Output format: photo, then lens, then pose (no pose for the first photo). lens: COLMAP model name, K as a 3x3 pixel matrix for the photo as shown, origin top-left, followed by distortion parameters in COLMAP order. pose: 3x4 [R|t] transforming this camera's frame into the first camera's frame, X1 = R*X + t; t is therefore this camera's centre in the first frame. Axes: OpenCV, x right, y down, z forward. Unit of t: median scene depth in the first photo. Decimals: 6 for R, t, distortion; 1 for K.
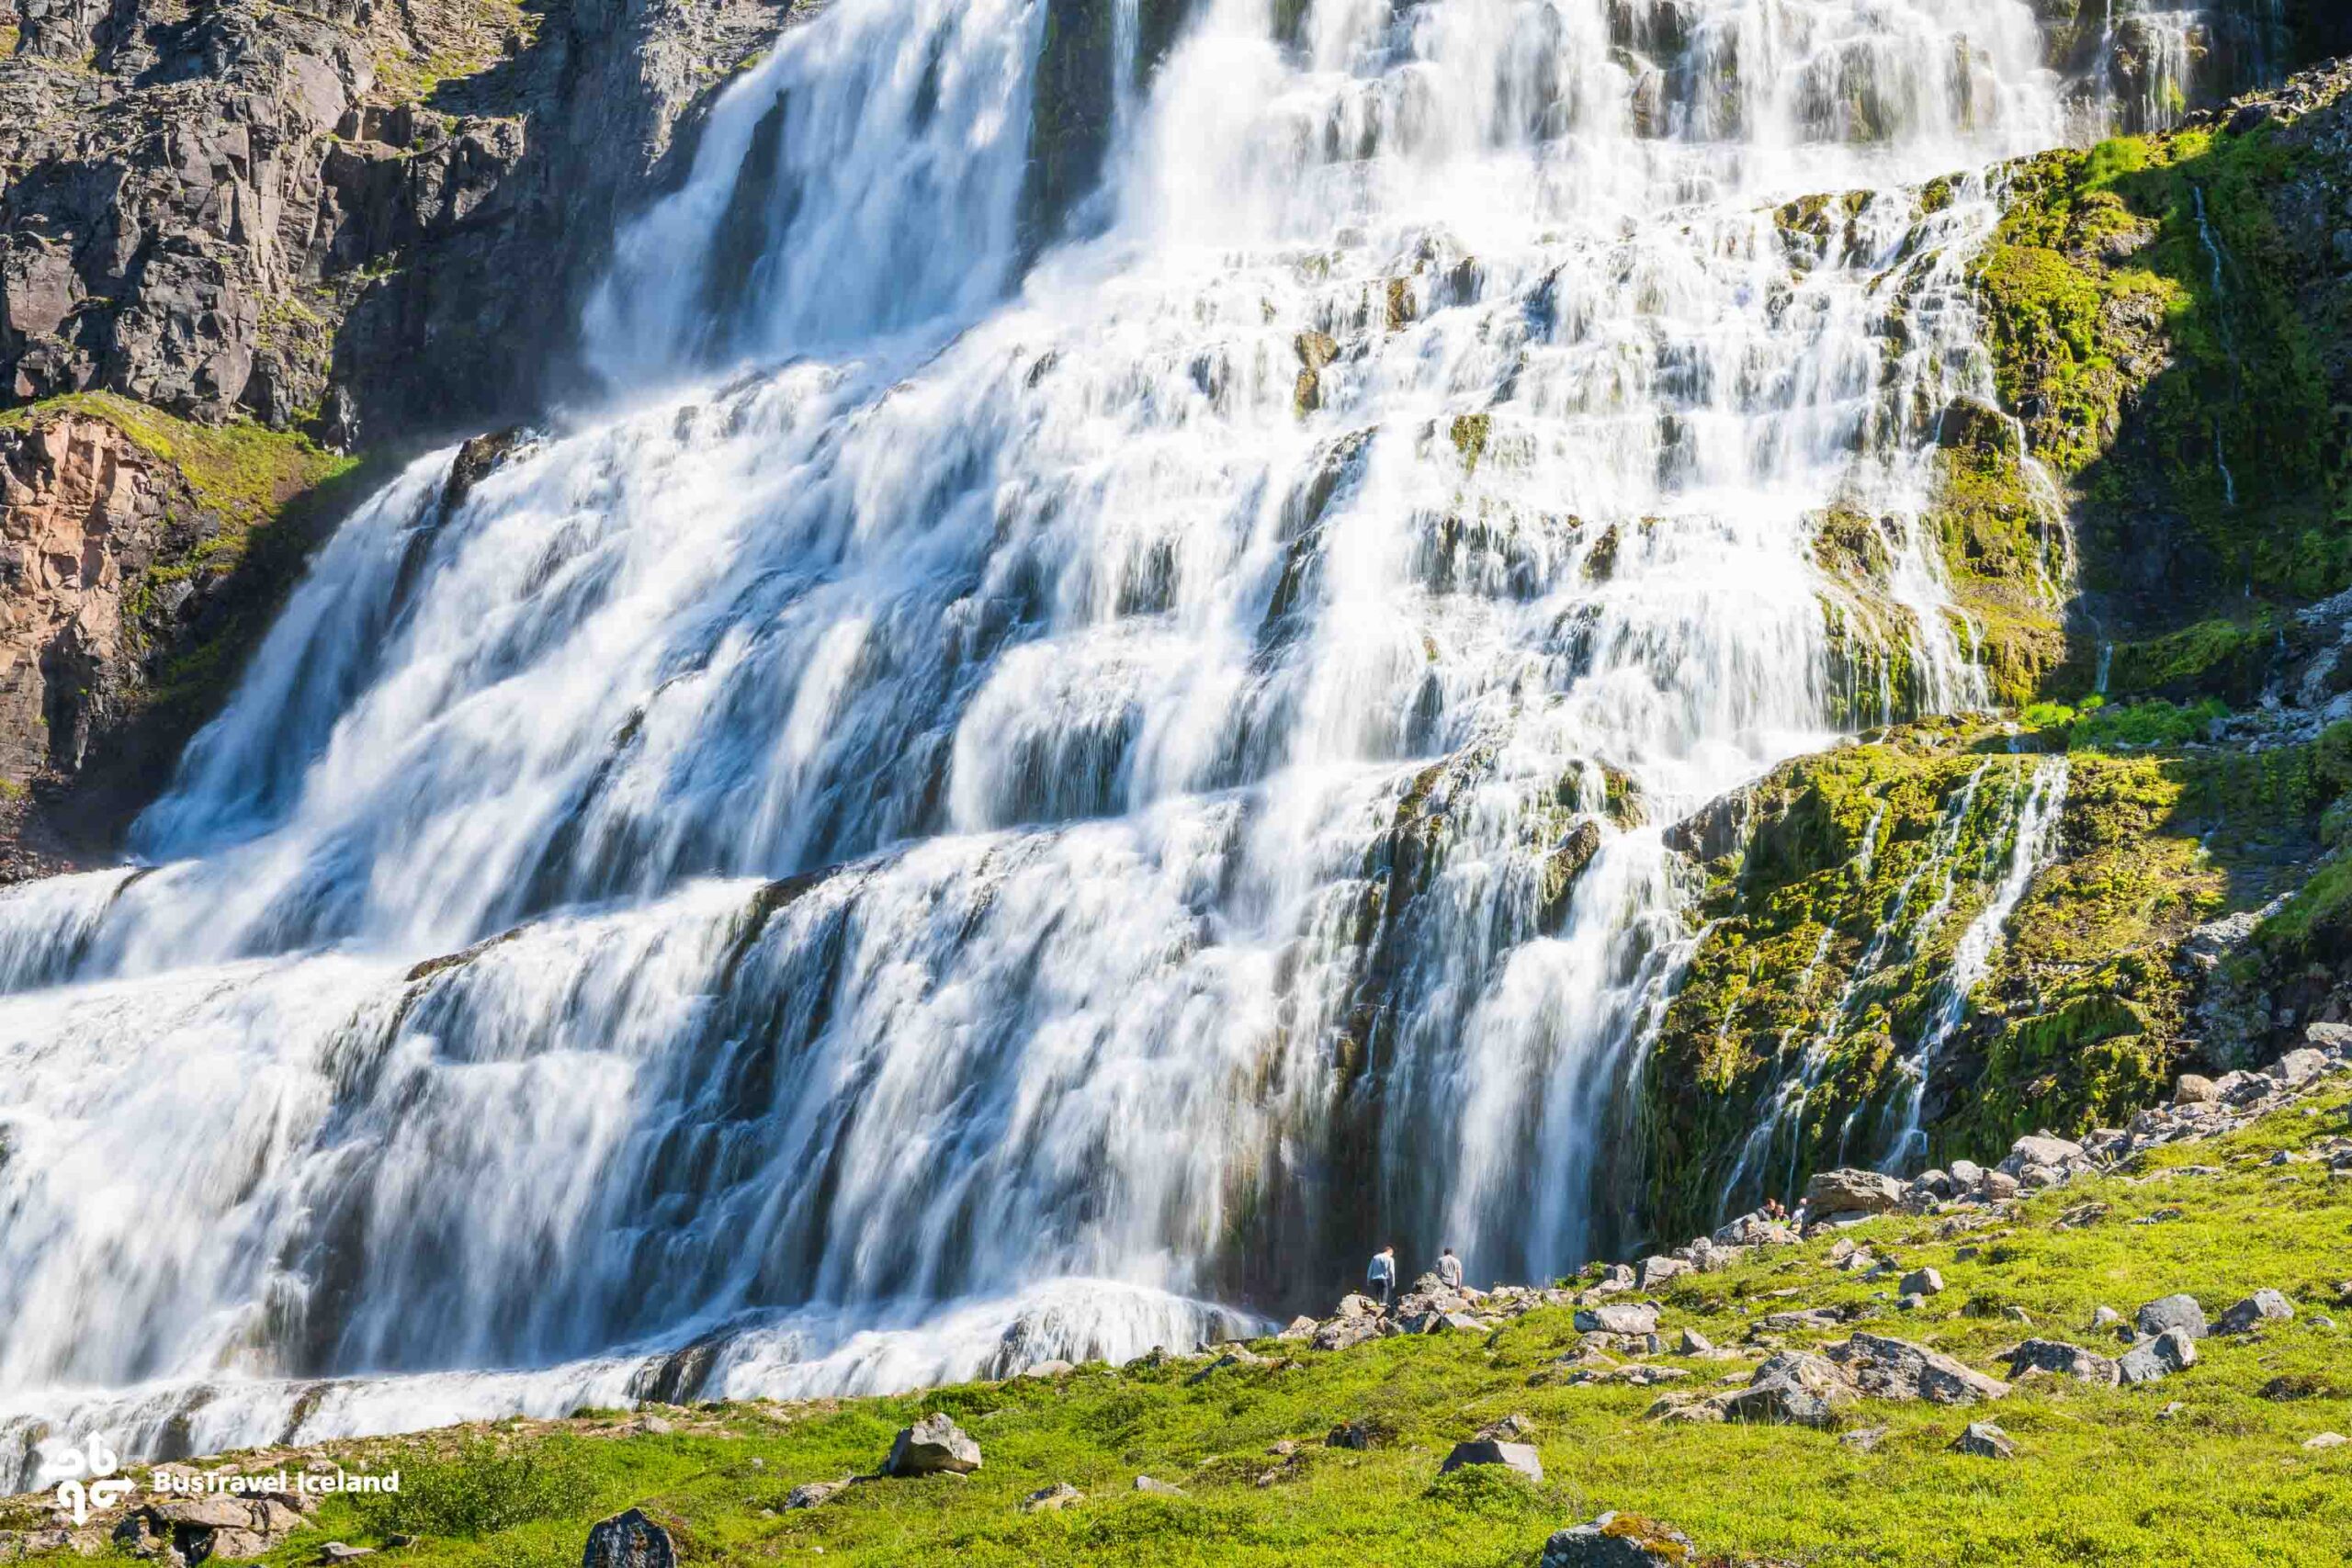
lens RADIAL K [[4370.8, 0, 1176.2], [0, 4370.8, 850.8], [0, 0, 1]] dist [0.259699, 0.094047]
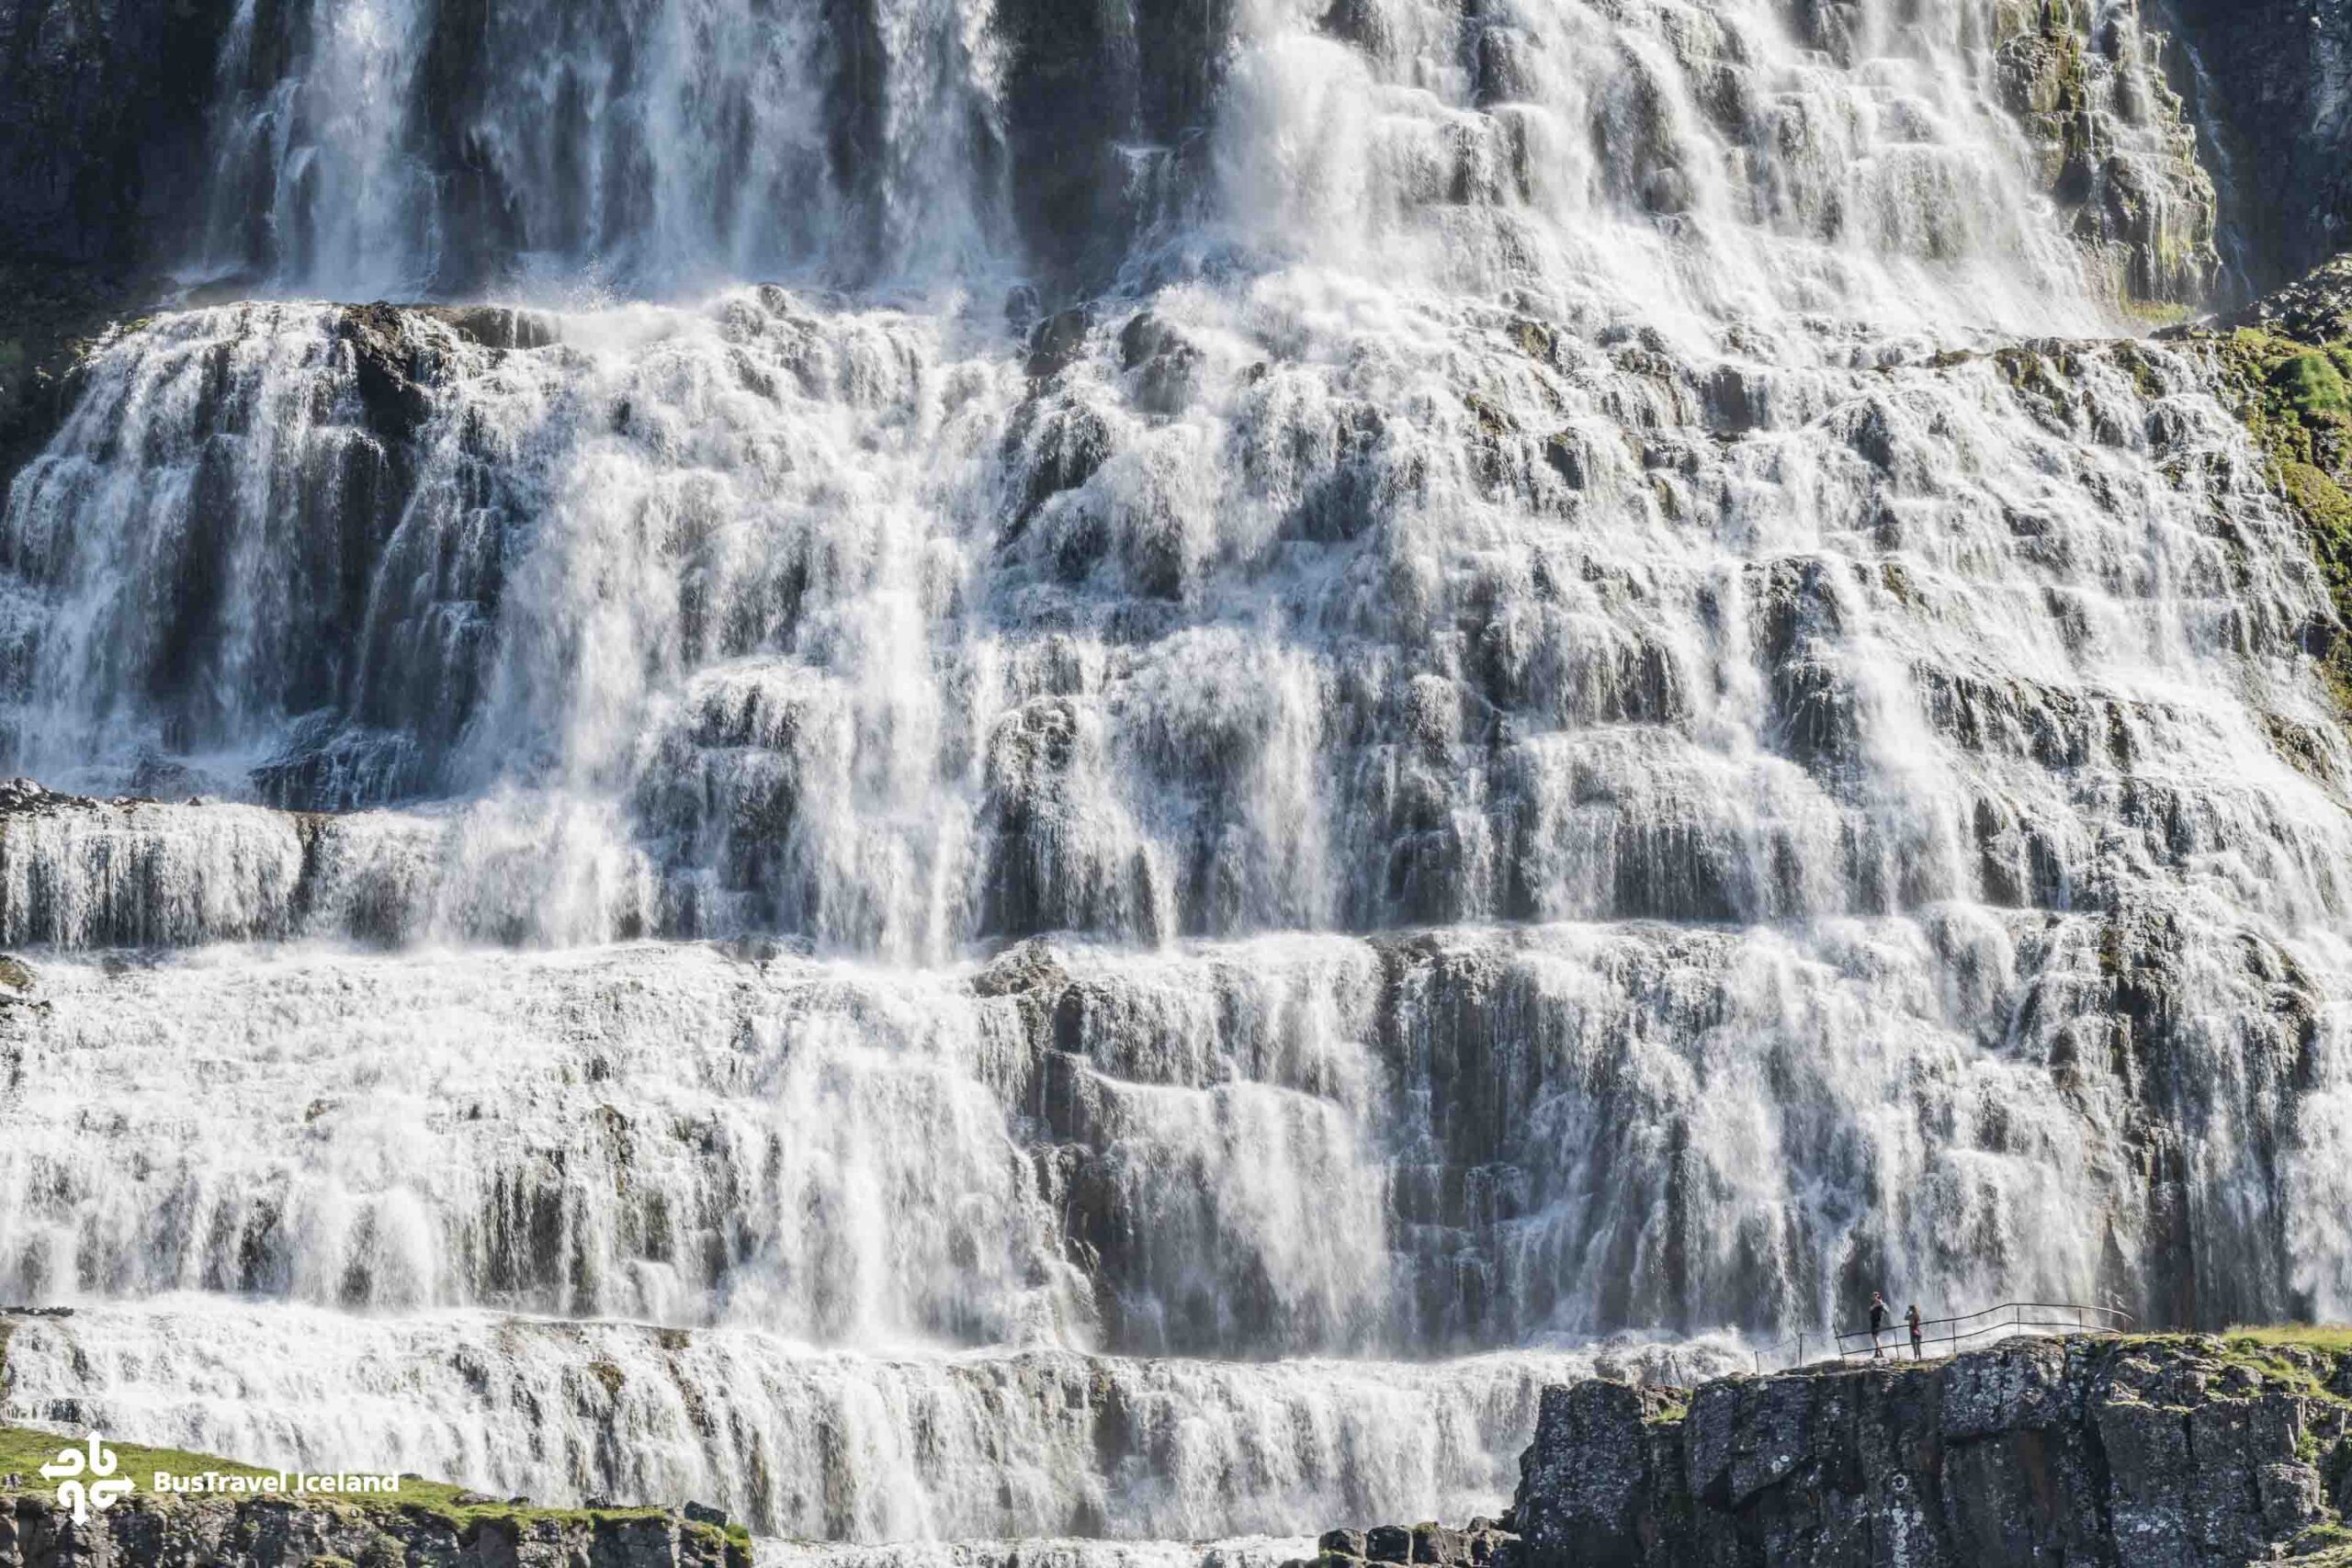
lens RADIAL K [[15781.8, 0, 1176.0], [0, 15781.8, 784.0], [0, 0, 1]] dist [2.817351, 7.776057]
pose [[0.821552, 0.105303, 0.560325, -1.668348], [-0.112265, 0.993433, -0.022095, 0.043518], [-0.558972, -0.044752, 0.827978, -1.565555]]
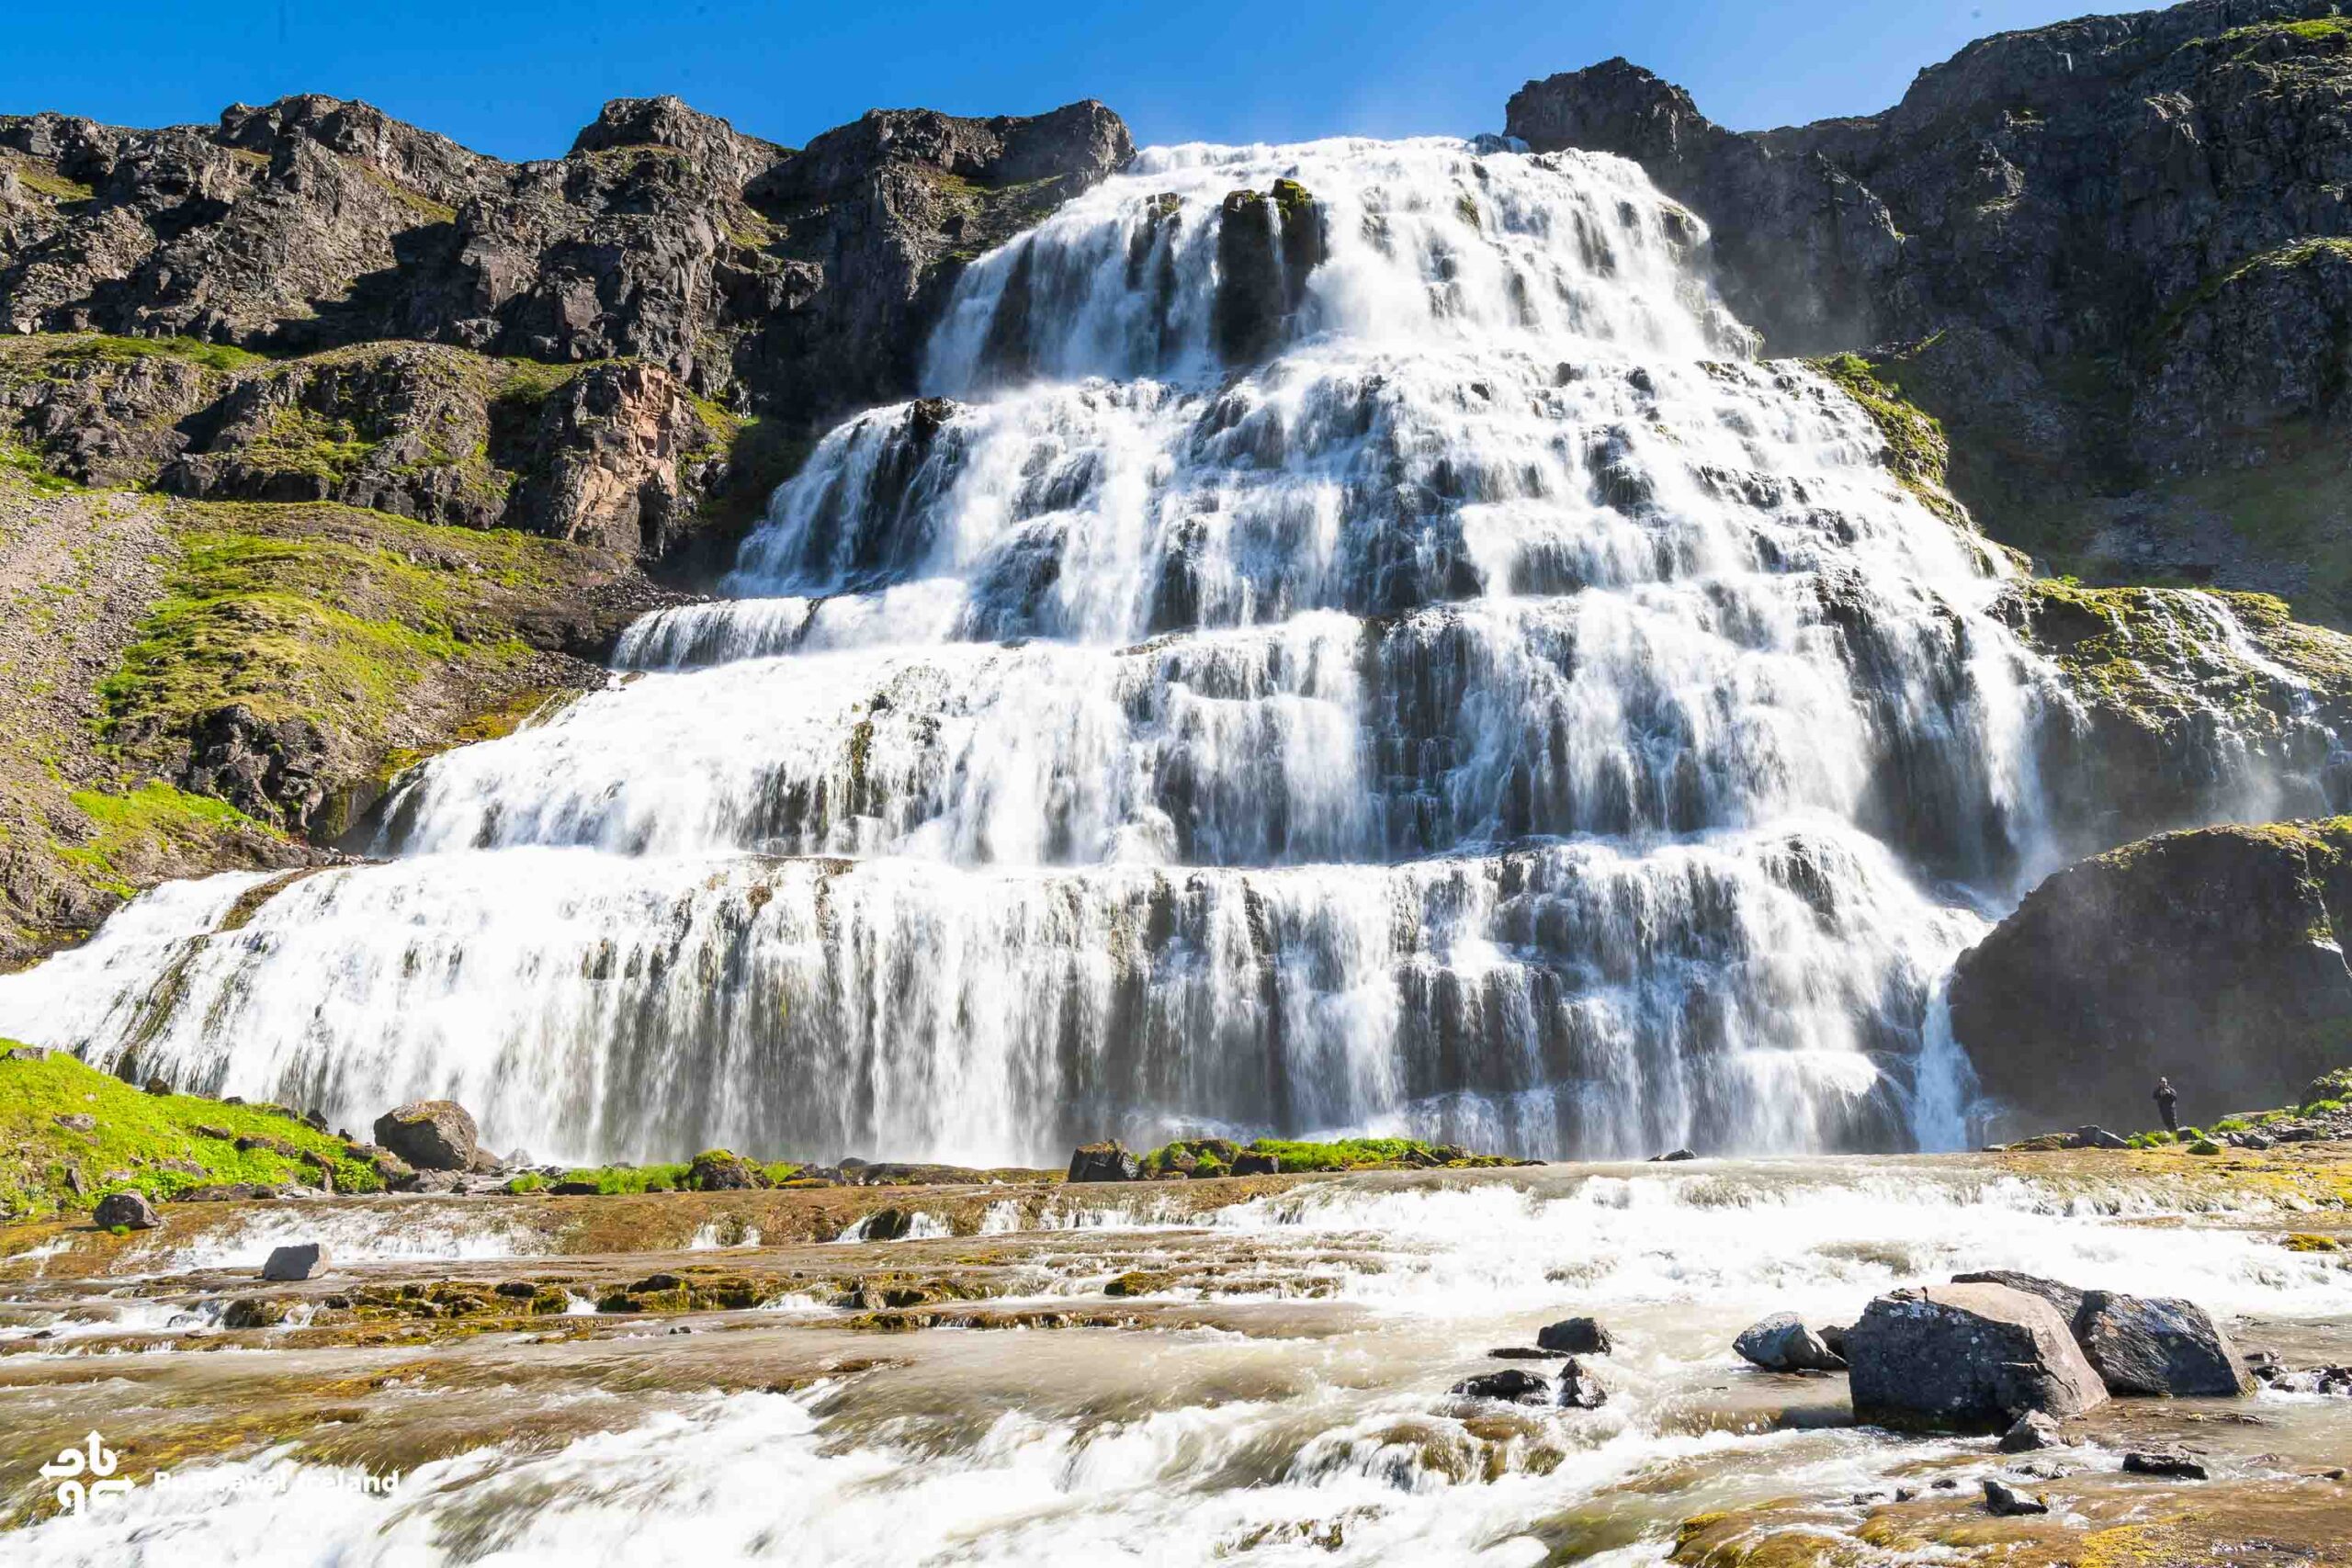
lens RADIAL K [[1679.1, 0, 1208.2], [0, 1679.1, 784.5], [0, 0, 1]] dist [0.009903, -0.001665]
pose [[0.910265, 0.069513, 0.408148, -0.312325], [-0.069708, 0.997463, -0.014416, 0.066469], [-0.408115, -0.015329, 0.912802, 0.292066]]
